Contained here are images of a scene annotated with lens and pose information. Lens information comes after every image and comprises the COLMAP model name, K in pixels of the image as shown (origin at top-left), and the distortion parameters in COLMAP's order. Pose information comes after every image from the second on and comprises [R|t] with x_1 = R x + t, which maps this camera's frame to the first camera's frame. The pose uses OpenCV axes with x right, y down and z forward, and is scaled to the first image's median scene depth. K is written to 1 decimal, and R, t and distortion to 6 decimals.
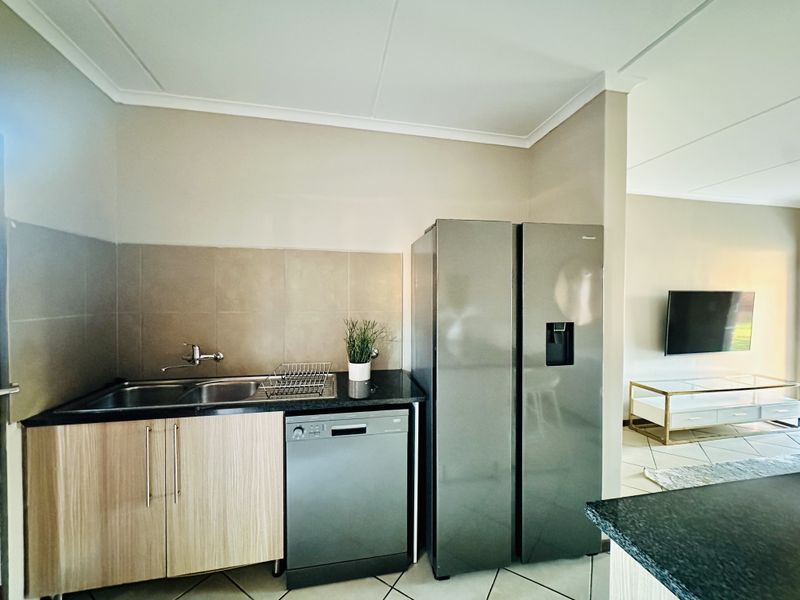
lens RADIAL K [[317.7, 0, 400.0], [0, 317.7, 300.0], [0, 0, 1]] dist [0.000472, 0.000325]
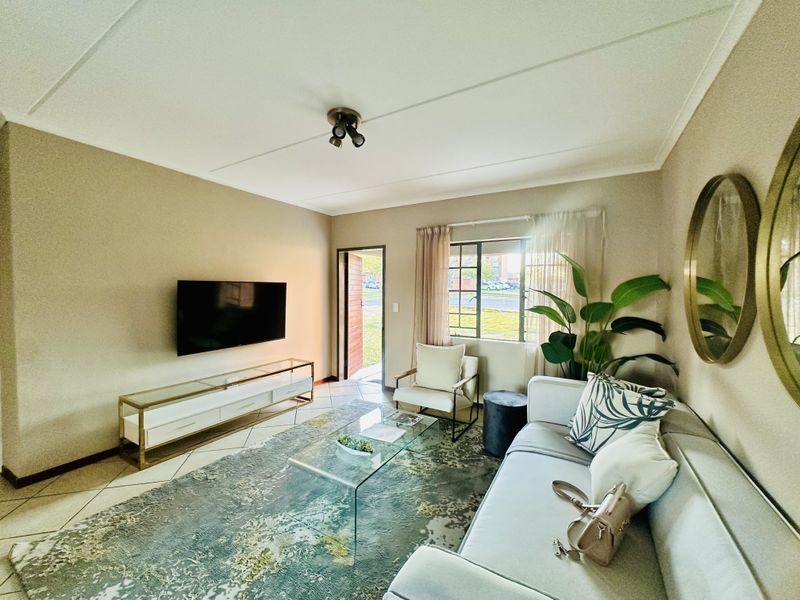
lens RADIAL K [[313.6, 0, 400.0], [0, 313.6, 300.0], [0, 0, 1]] dist [-0.000464, -0.000080]
pose [[0.675121, -0.025642, 0.737261, 0.707845], [0.008746, 0.999604, 0.026757, 0.008533], [-0.737655, -0.011616, 0.675078, -0.018779]]
